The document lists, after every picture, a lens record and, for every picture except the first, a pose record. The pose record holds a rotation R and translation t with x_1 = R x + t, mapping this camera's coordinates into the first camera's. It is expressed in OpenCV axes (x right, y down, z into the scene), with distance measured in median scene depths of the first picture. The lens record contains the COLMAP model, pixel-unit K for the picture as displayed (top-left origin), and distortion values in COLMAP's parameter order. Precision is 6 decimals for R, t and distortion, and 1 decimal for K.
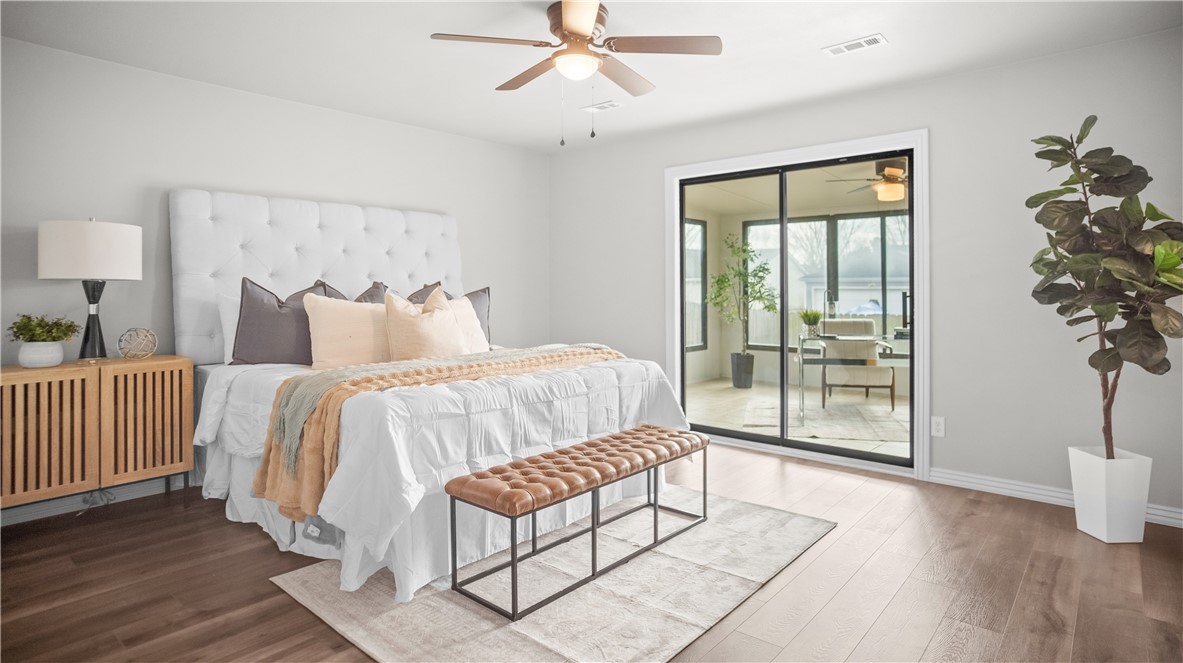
lens RADIAL K [[611.6, 0, 593.1], [0, 611.6, 281.1], [0, 0, 1]] dist [-0.042542, 0.000775]
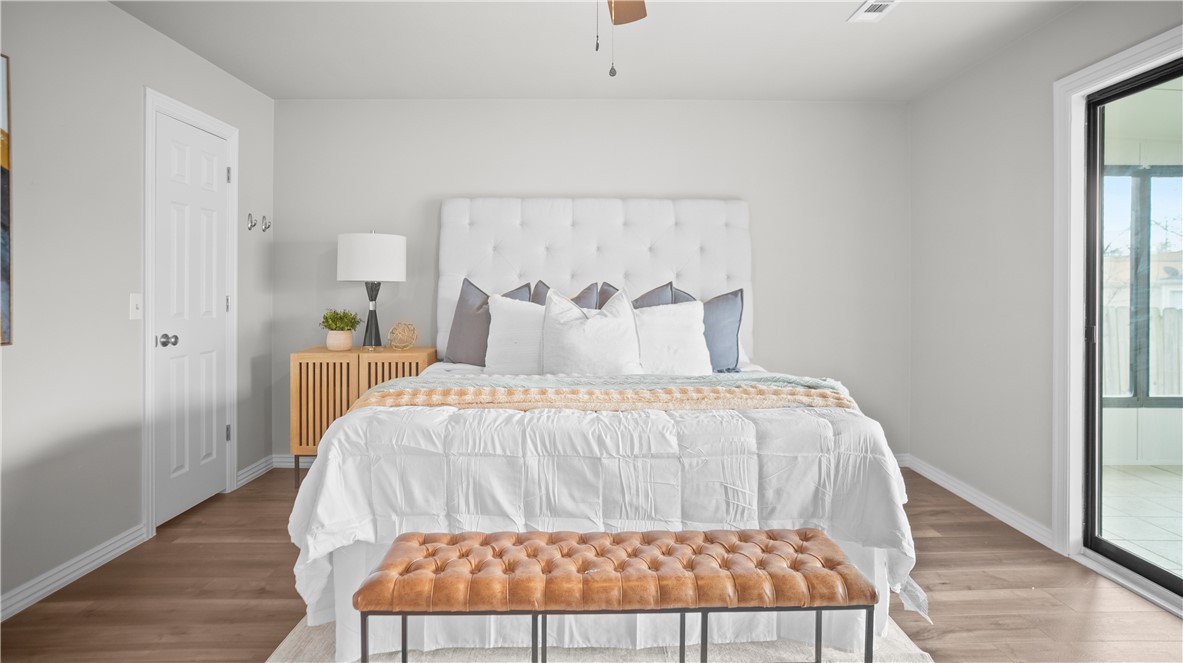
lens RADIAL K [[618.3, 0, 600.6], [0, 618.3, 288.6], [0, 0, 1]] dist [-0.067796, 0.053626]
pose [[0.688684, 0.004276, -0.725049, 0.381368], [0.004008, 0.999945, 0.009704, 0.002385], [0.725051, -0.009589, 0.688629, 0.479212]]
